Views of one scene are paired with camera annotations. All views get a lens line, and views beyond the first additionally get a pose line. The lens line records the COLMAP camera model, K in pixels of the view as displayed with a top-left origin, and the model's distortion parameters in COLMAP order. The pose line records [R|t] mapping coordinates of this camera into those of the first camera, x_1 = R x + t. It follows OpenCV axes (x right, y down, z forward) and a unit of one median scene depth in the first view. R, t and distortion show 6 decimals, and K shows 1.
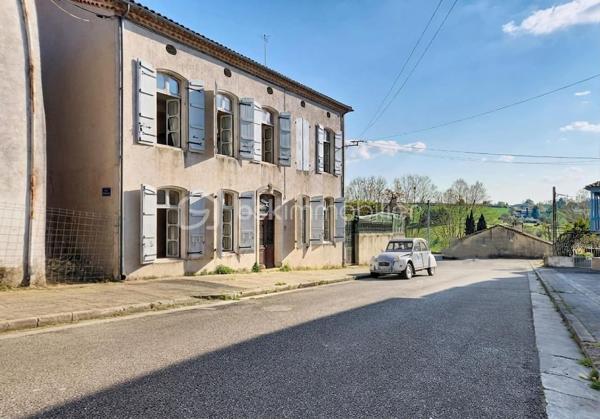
lens RADIAL K [[397.3, 0, 301.2], [0, 397.3, 209.8], [0, 0, 1]] dist [0.009813, -0.004217]
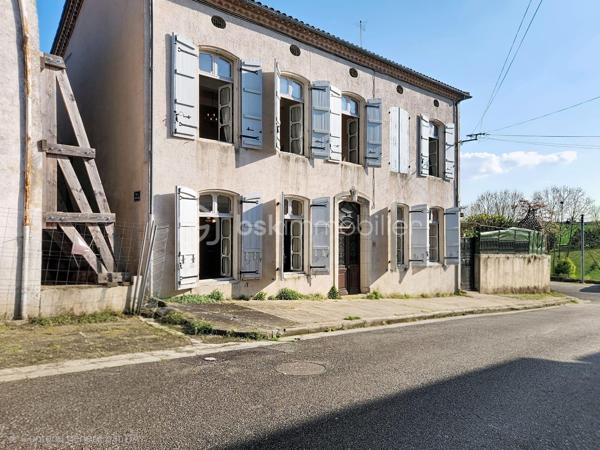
lens RADIAL K [[405.3, 0, 298.9], [0, 405.3, 228.3], [0, 0, 1]] dist [0.024531, 0.002247]
pose [[0.957276, -0.002409, -0.289167, 0.059191], [0.001391, 0.999992, -0.003726, 0.019095], [0.289173, 0.003164, 0.957272, 0.207976]]
